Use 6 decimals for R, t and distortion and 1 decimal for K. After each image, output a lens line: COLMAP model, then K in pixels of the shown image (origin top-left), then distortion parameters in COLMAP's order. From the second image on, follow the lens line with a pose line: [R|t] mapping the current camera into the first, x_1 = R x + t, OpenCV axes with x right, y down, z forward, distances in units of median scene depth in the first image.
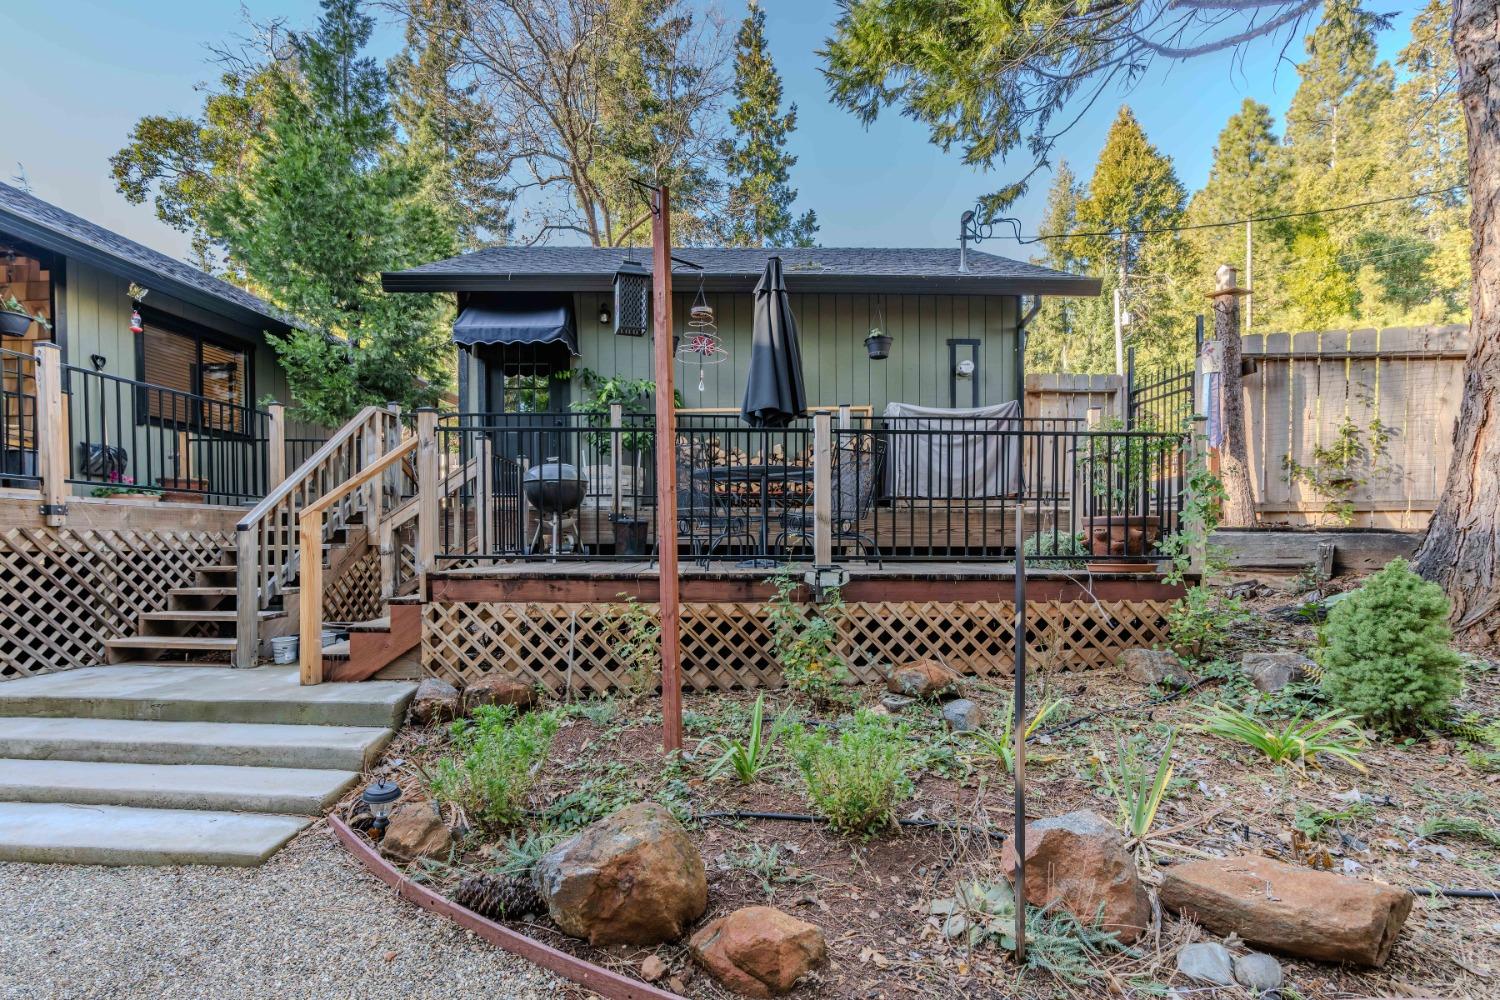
lens RADIAL K [[674.3, 0, 741.0], [0, 674.3, 539.9], [0, 0, 1]] dist [0.000620, 0.000085]
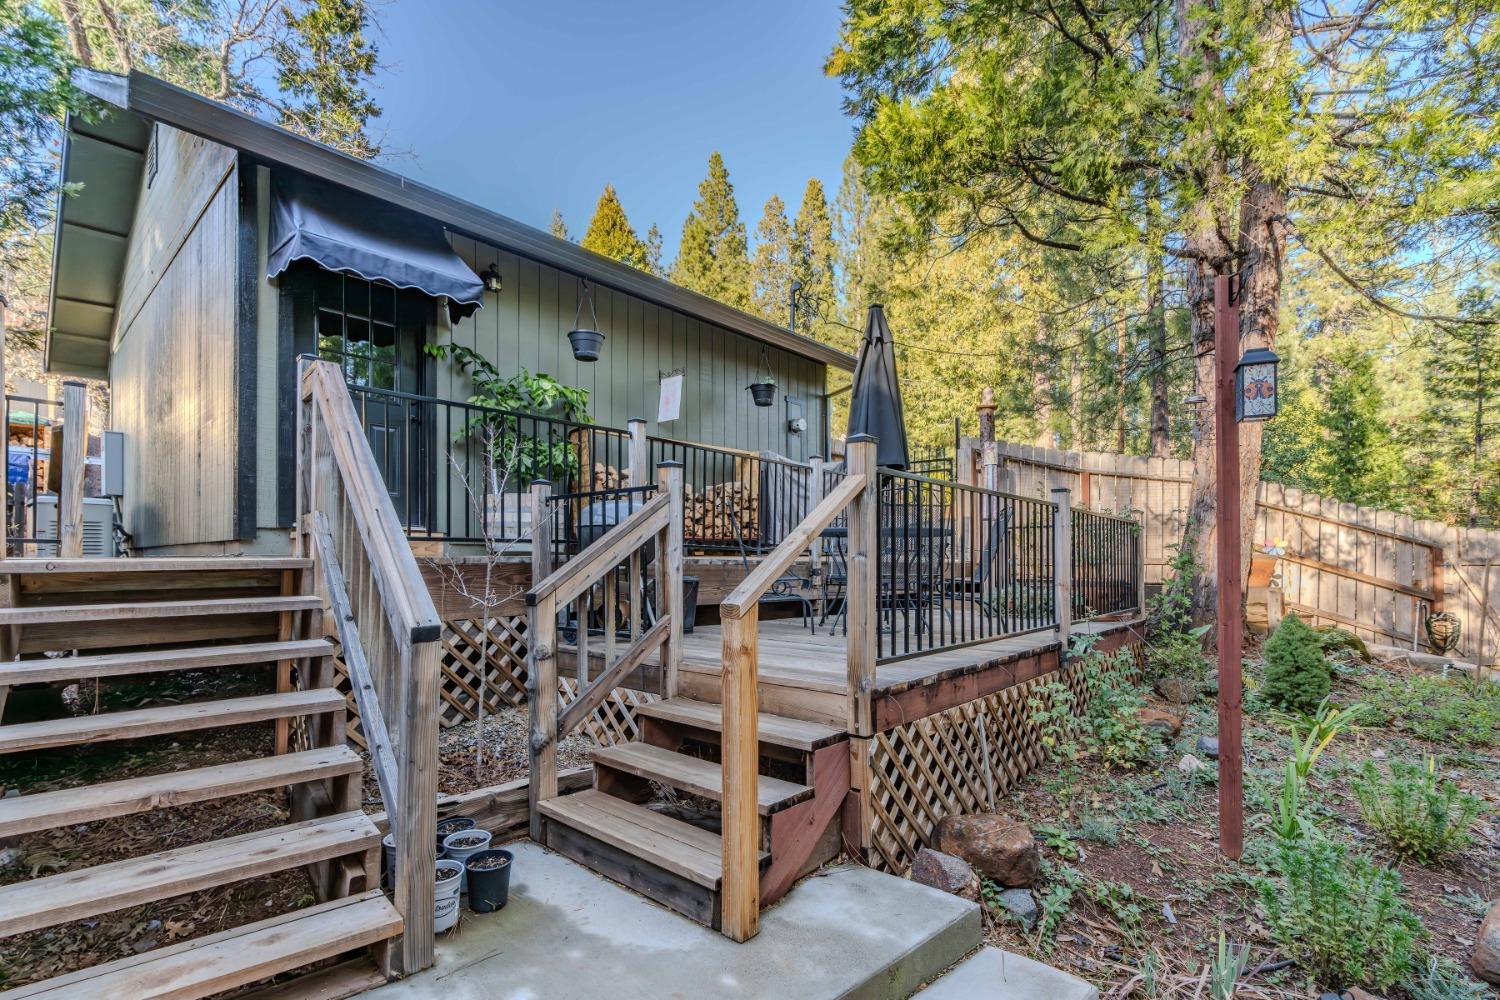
lens RADIAL K [[674.3, 0, 741.0], [0, 674.3, 539.9], [0, 0, 1]] dist [0.000620, 0.000085]
pose [[0.697398, 0.015712, 0.716512, -0.535236], [0.005736, 0.999605, -0.027503, -0.041052], [-0.716661, 0.023290, 0.697033, 0.328935]]
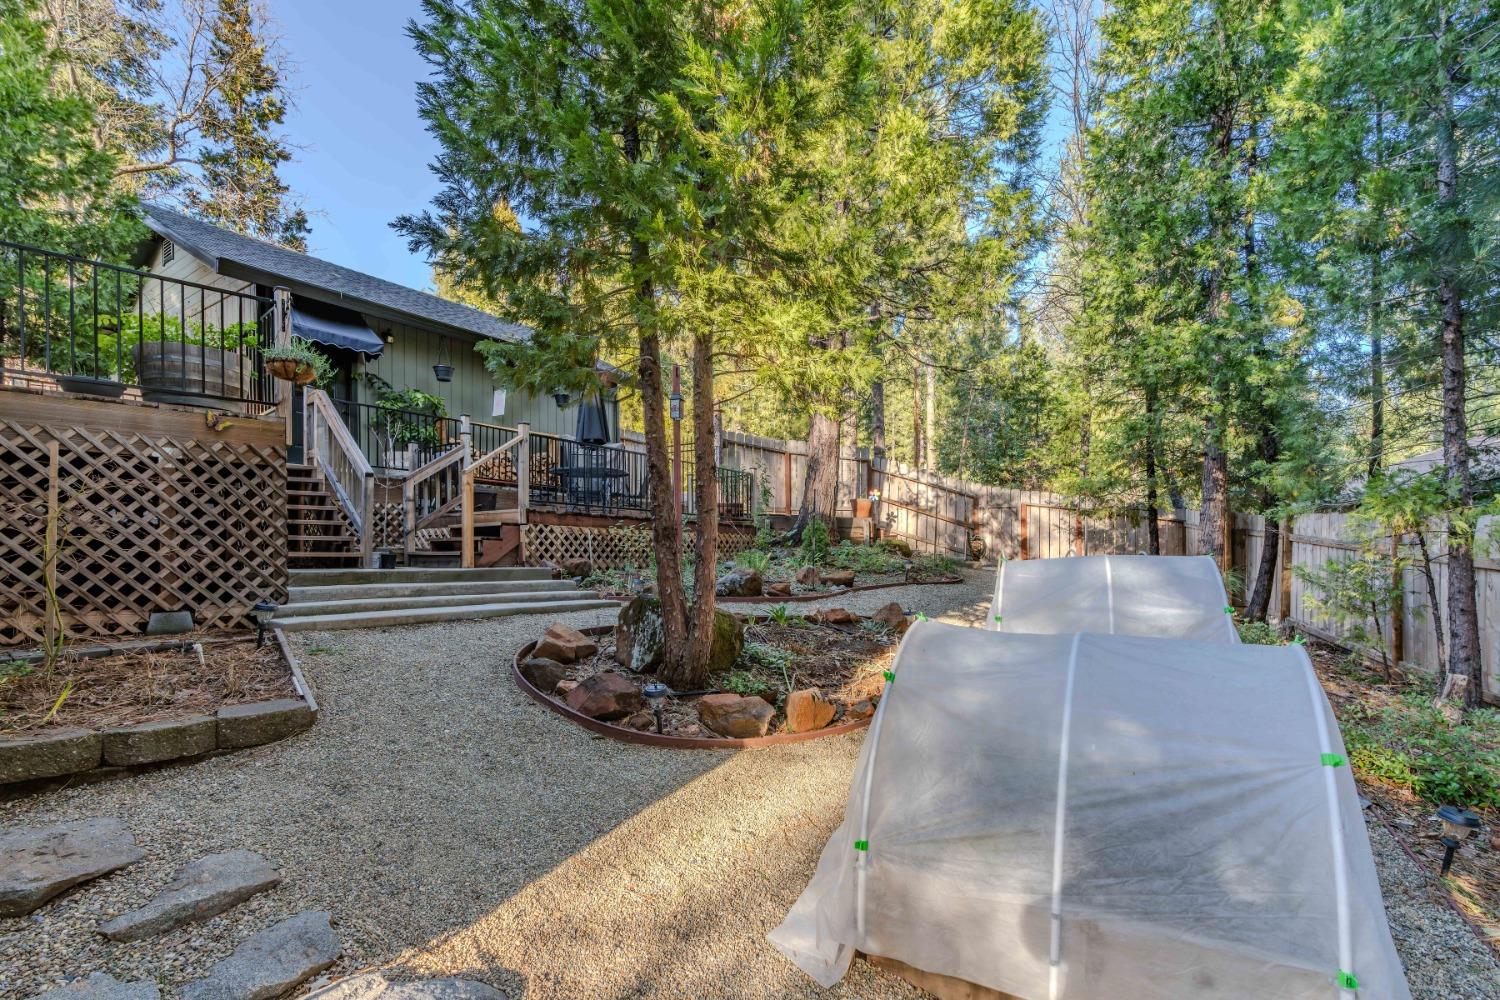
lens RADIAL K [[674.3, 0, 741.0], [0, 674.3, 539.9], [0, 0, 1]] dist [0.000620, 0.000085]
pose [[0.601863, 0.008802, 0.798551, -0.849997], [0.014183, 0.999664, -0.021708, 0.098149], [-0.798474, 0.024391, 0.601536, -0.333053]]
